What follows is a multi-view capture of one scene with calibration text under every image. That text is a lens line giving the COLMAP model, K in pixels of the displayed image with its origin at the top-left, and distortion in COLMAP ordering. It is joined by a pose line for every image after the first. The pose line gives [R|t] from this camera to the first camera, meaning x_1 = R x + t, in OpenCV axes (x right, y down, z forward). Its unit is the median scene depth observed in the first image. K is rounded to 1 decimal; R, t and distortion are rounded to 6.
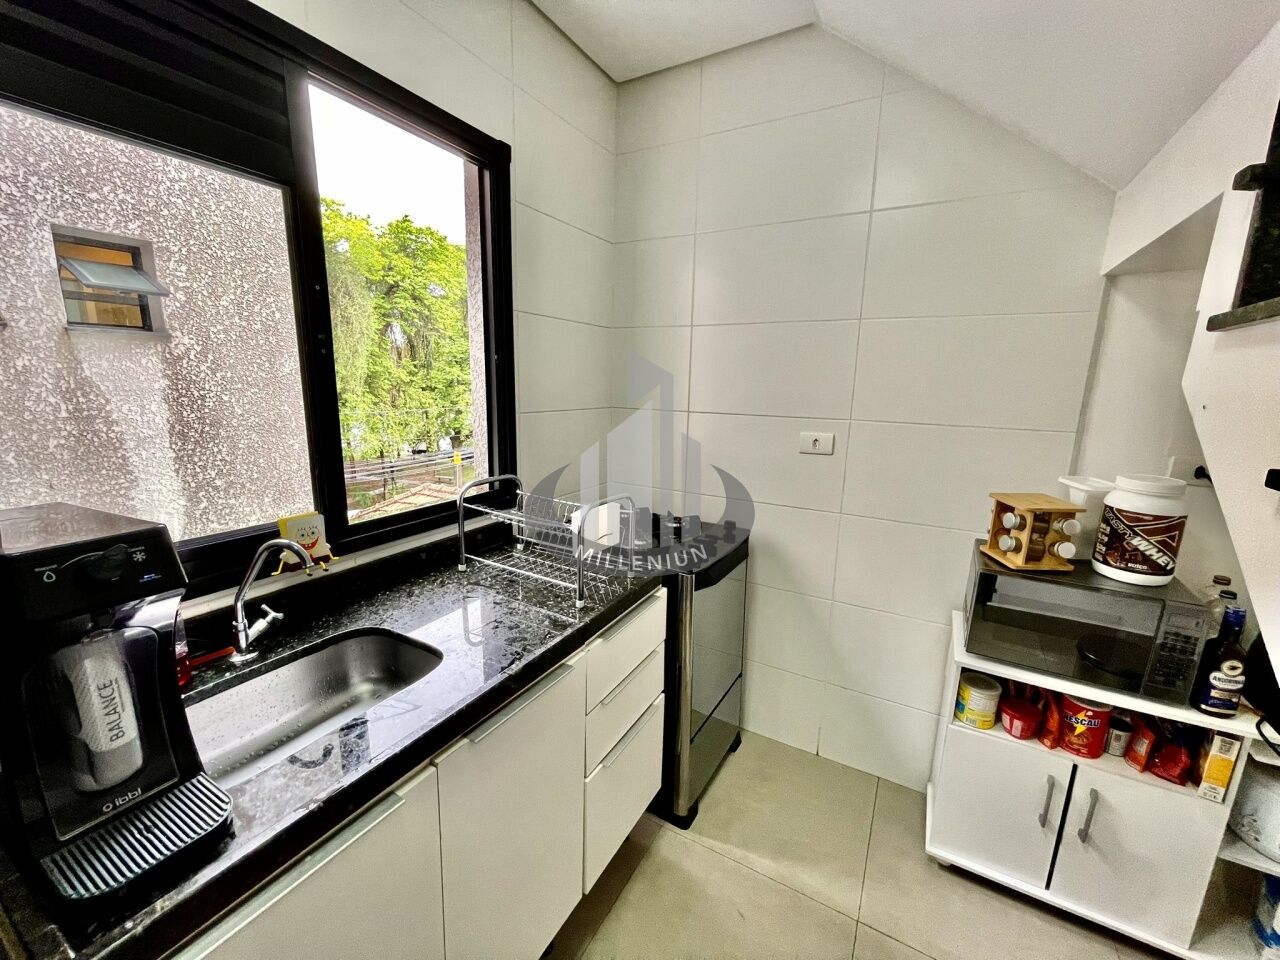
lens RADIAL K [[518.6, 0, 642.8], [0, 518.6, 483.5], [0, 0, 1]] dist [0.011753, 0.000264]
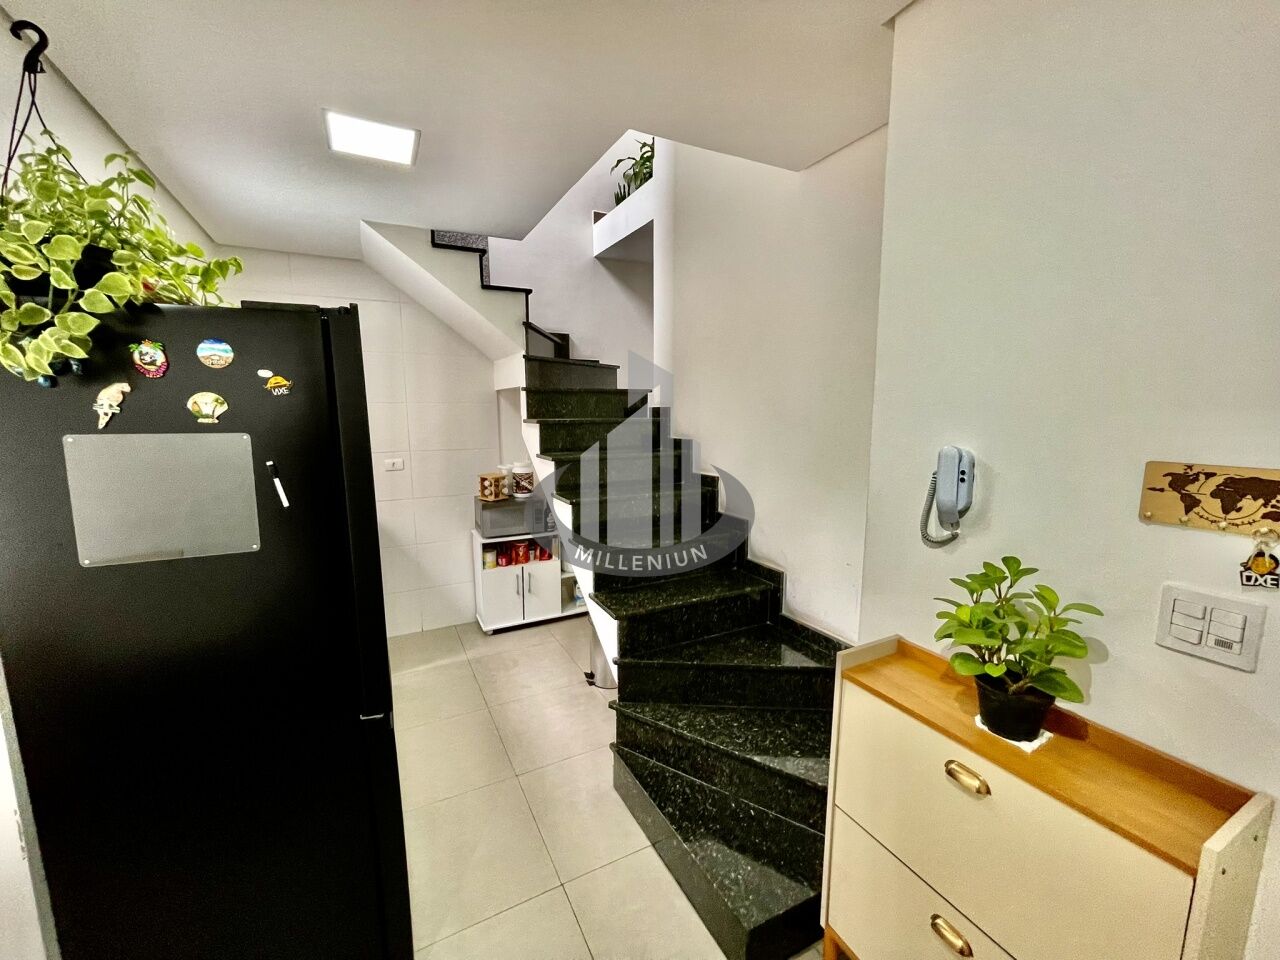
lens RADIAL K [[516.4, 0, 636.4], [0, 516.4, 483.7], [0, 0, 1]] dist [0.000515, -0.000382]
pose [[0.553709, -0.145235, 0.819947, -1.001181], [0.180810, 0.982150, 0.051864, 0.072330], [-0.812843, 0.119537, 0.570085, -1.081396]]
